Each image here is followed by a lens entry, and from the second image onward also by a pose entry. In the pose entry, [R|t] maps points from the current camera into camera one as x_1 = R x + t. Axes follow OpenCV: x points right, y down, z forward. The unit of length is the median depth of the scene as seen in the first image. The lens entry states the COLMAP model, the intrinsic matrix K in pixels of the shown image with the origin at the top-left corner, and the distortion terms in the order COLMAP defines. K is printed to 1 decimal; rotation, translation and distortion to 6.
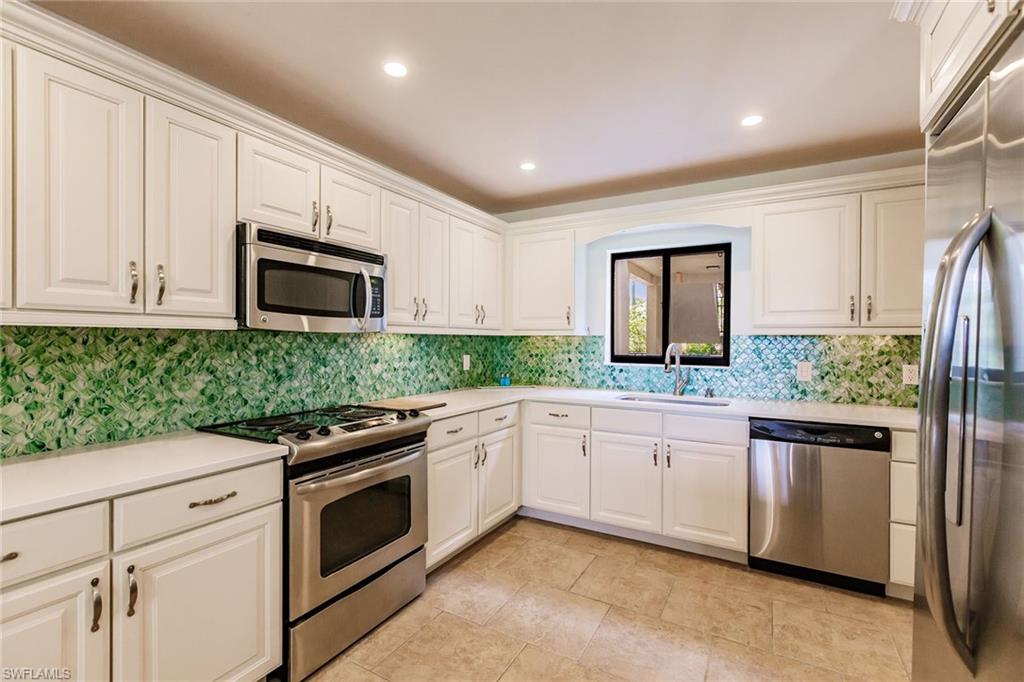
lens RADIAL K [[453.3, 0, 510.7], [0, 453.3, 341.9], [0, 0, 1]] dist [0.000260, -0.000603]
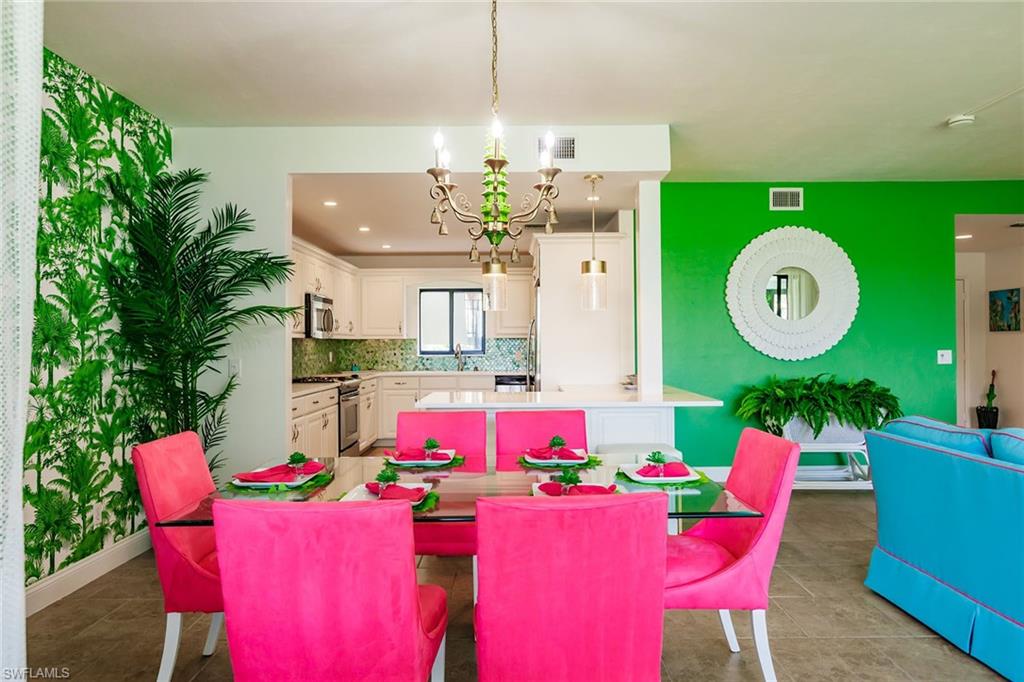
lens RADIAL K [[770.9, 0, 513.2], [0, 770.9, 332.6], [0, 0, 1]] dist [0.050201, 0.011261]
pose [[0.870670, -0.003226, 0.491857, -0.874453], [0.011644, 0.999833, -0.014055, 0.007780], [-0.491730, 0.017965, 0.870562, -1.628545]]
